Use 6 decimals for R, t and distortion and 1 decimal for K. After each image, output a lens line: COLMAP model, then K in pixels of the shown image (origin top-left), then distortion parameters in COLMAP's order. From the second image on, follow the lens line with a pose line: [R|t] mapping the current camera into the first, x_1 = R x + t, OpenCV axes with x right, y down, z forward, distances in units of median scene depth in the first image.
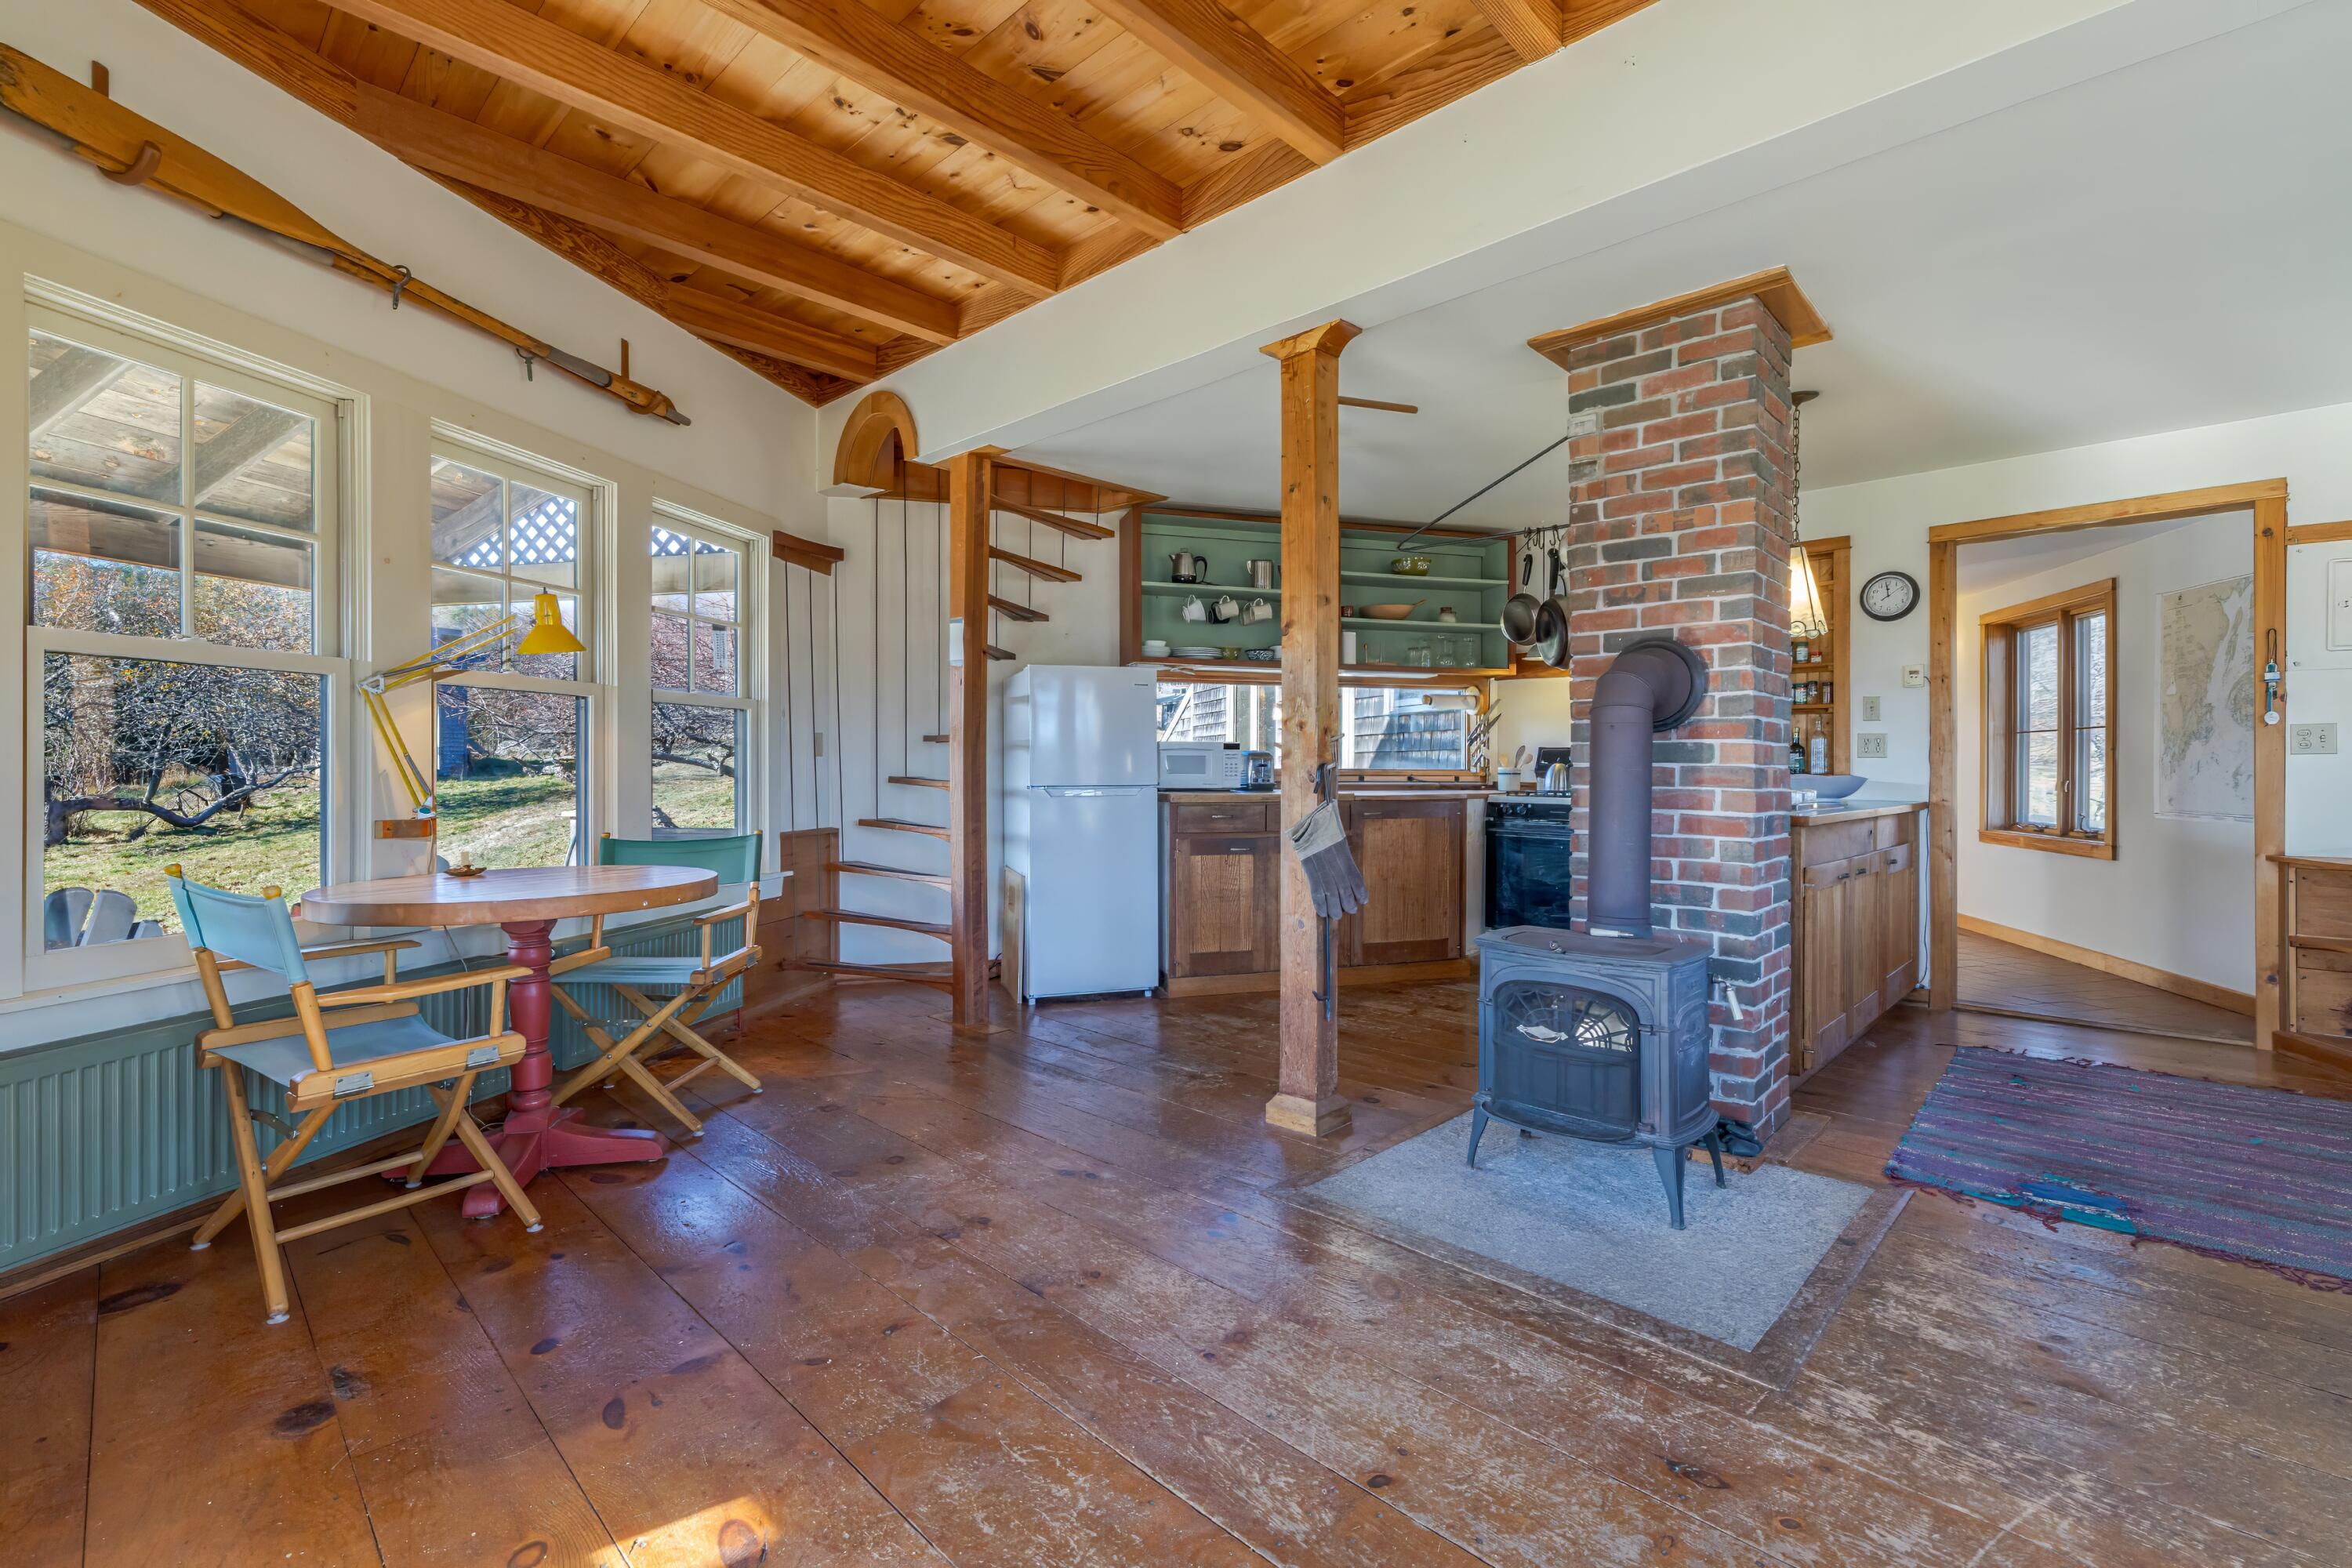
lens RADIAL K [[1021.0, 0, 1173.7], [0, 1021.0, 766.1], [0, 0, 1]] dist [-0.000165, -0.000019]
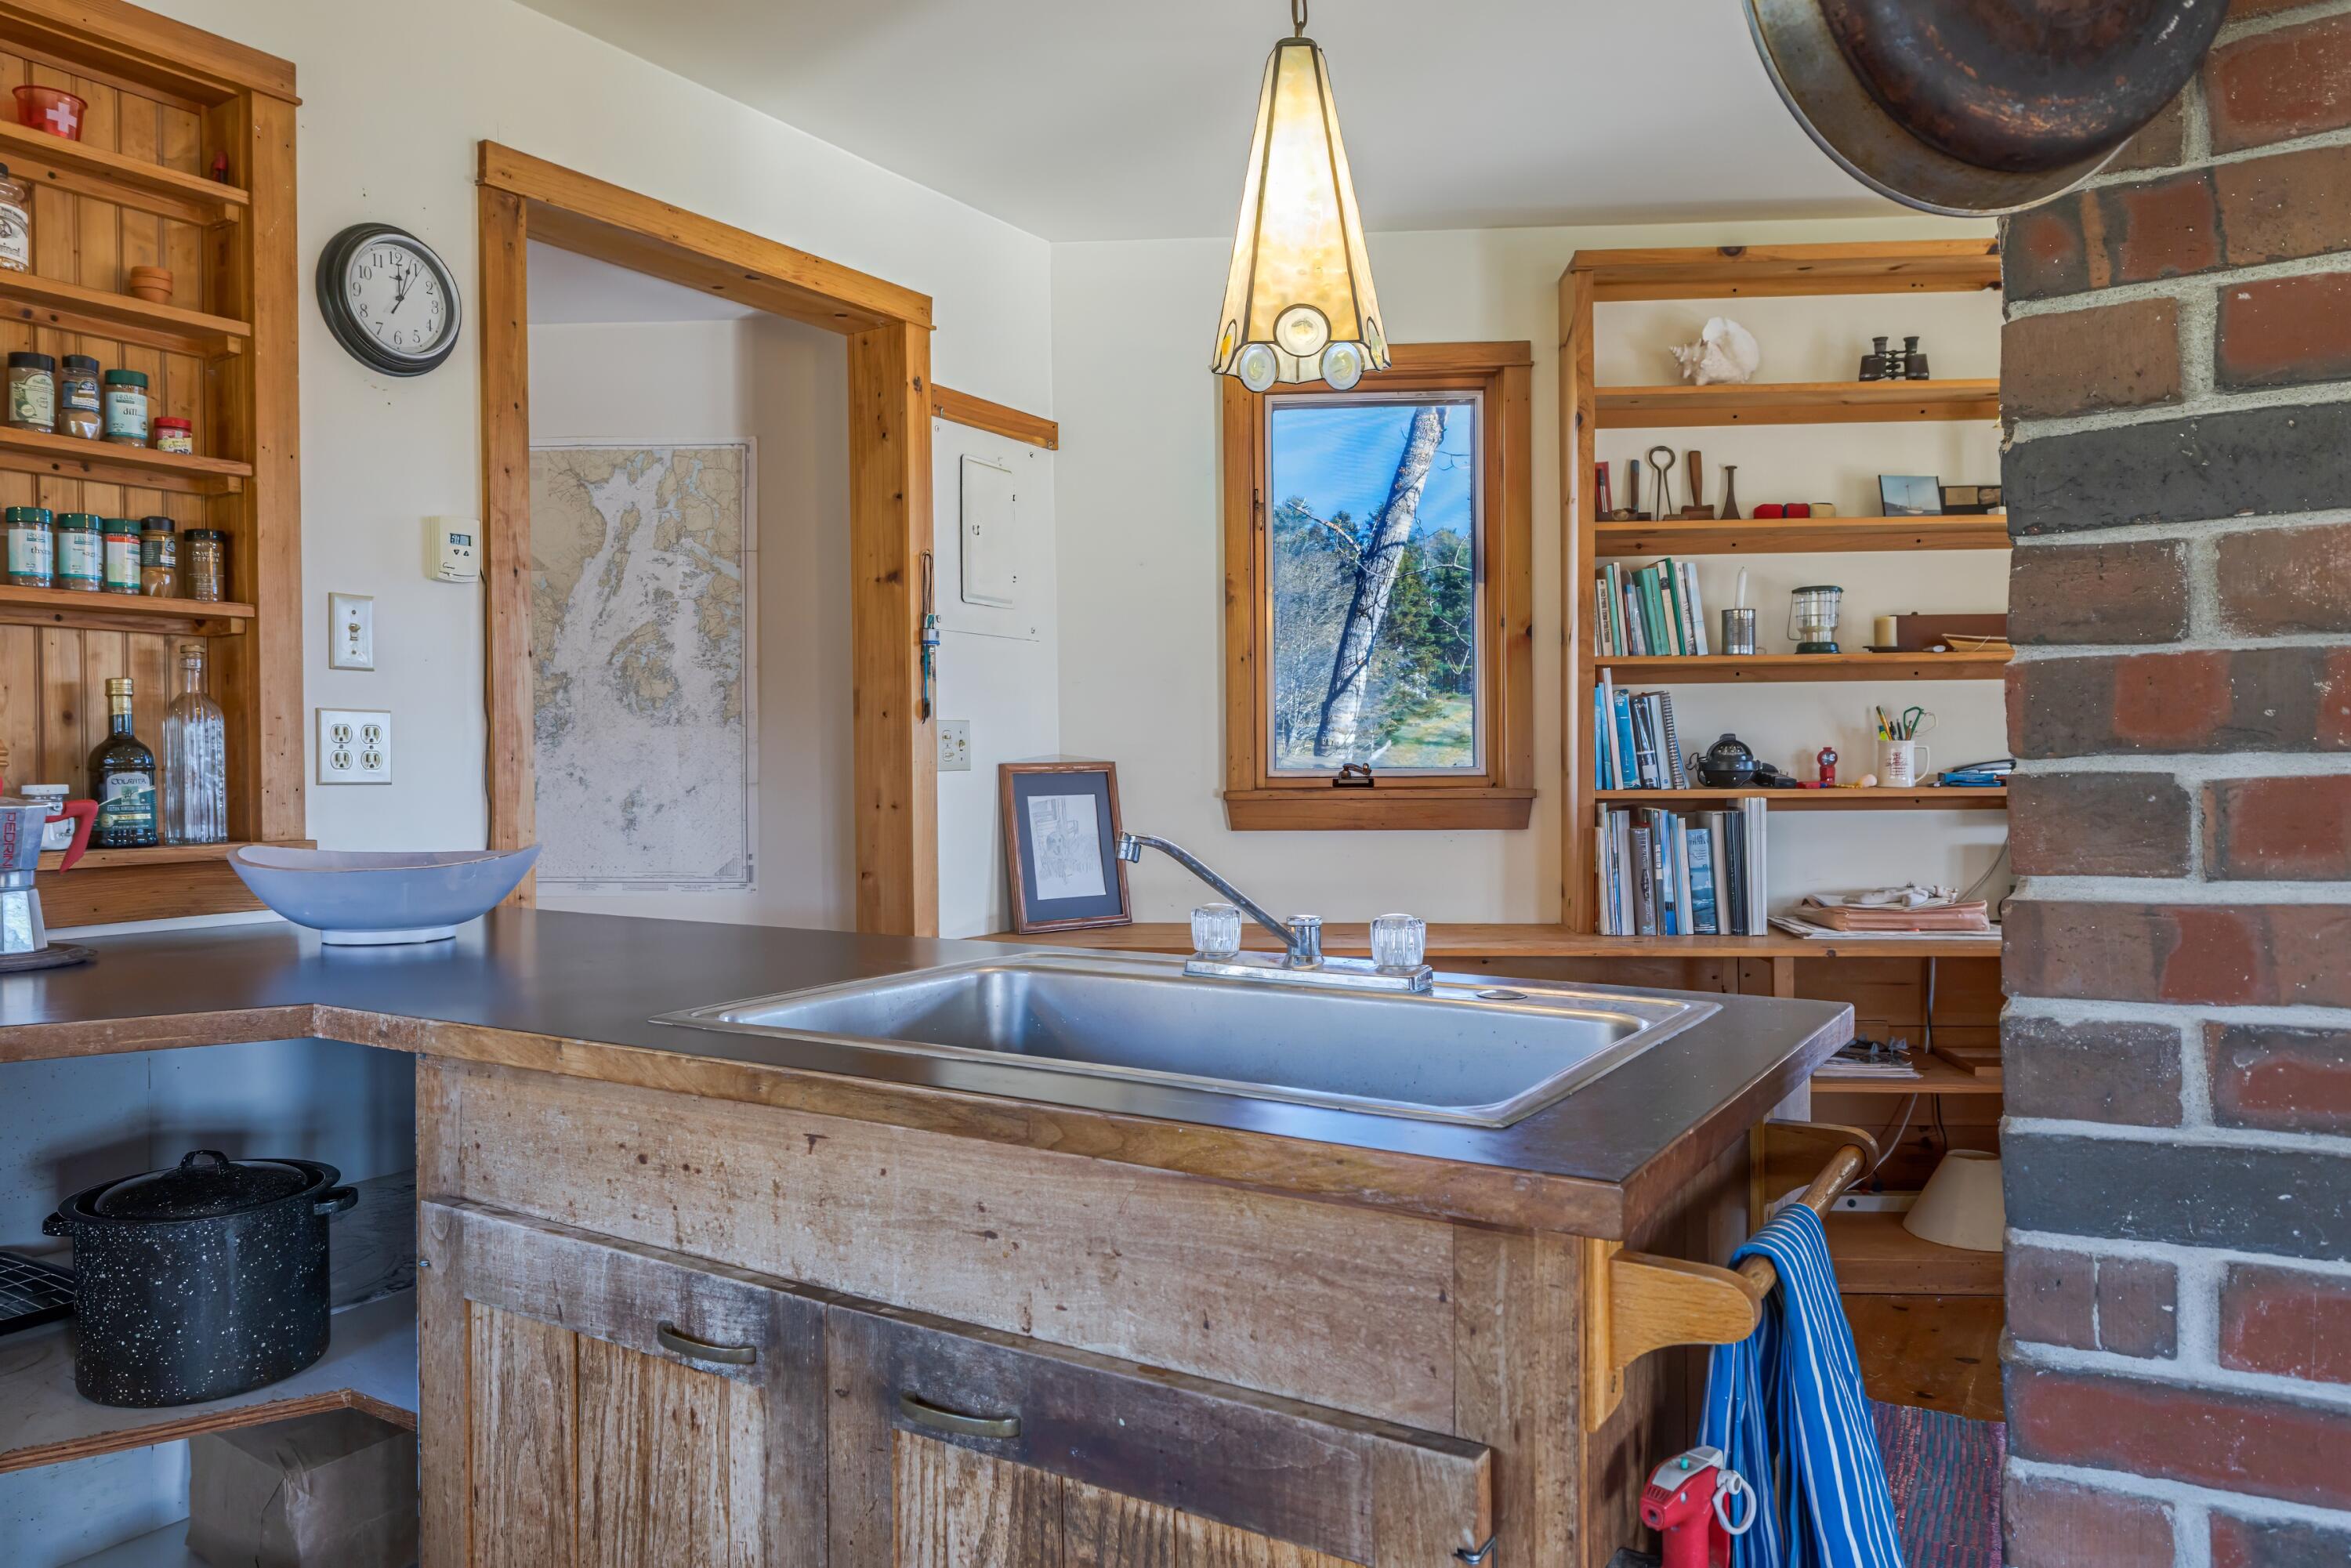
lens RADIAL K [[1579.9, 0, 1173.5], [0, 1579.9, 777.5], [0, 0, 1]] dist [-0.003659, -0.000981]
pose [[-0.202622, -0.008333, 0.979222, 0.142394], [0.016934, 0.999784, 0.012012, -0.011363], [-0.979111, 0.019016, -0.202438, 0.860839]]
